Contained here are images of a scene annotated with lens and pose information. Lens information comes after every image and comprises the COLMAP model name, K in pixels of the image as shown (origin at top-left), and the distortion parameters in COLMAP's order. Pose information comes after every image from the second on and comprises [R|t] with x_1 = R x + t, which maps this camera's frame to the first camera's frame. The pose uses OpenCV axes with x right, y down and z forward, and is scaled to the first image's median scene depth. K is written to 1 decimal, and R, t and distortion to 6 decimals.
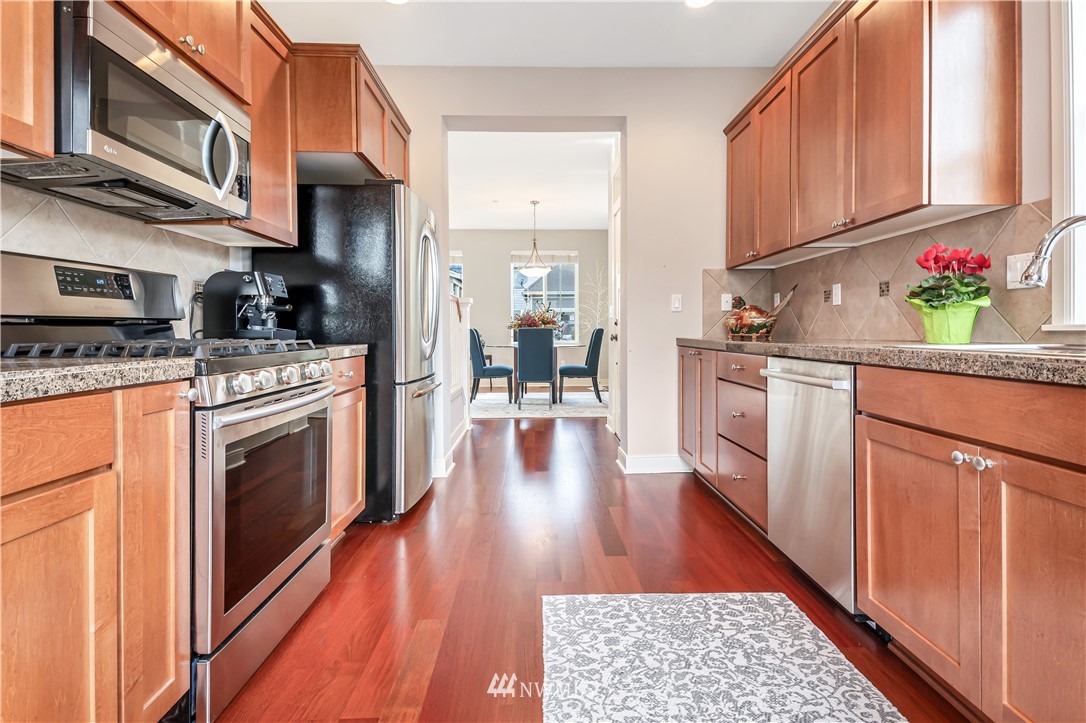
lens RADIAL K [[531.2, 0, 552.3], [0, 531.2, 336.1], [0, 0, 1]] dist [0.037963, -0.019324]
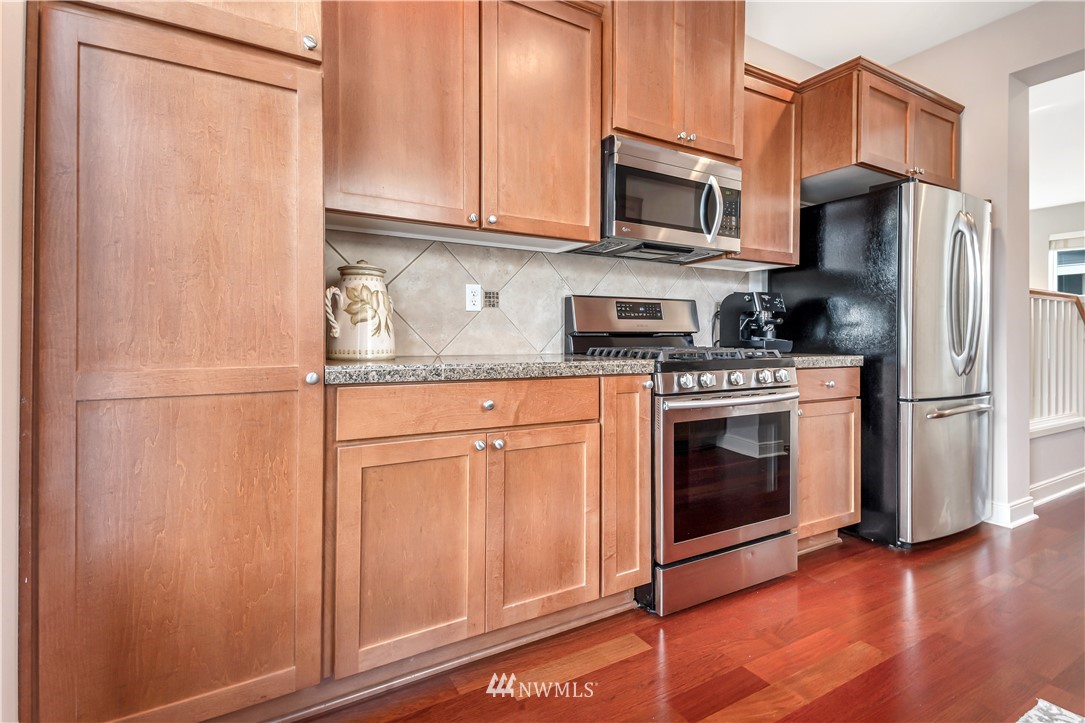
lens RADIAL K [[530.7, 0, 551.8], [0, 530.7, 336.1], [0, 0, 1]] dist [0.037963, -0.019324]
pose [[0.484530, 0.003300, -0.874768, 0.321834], [-0.015139, 0.999875, -0.004614, -0.009978], [0.874643, 0.015479, 0.484520, 0.026431]]
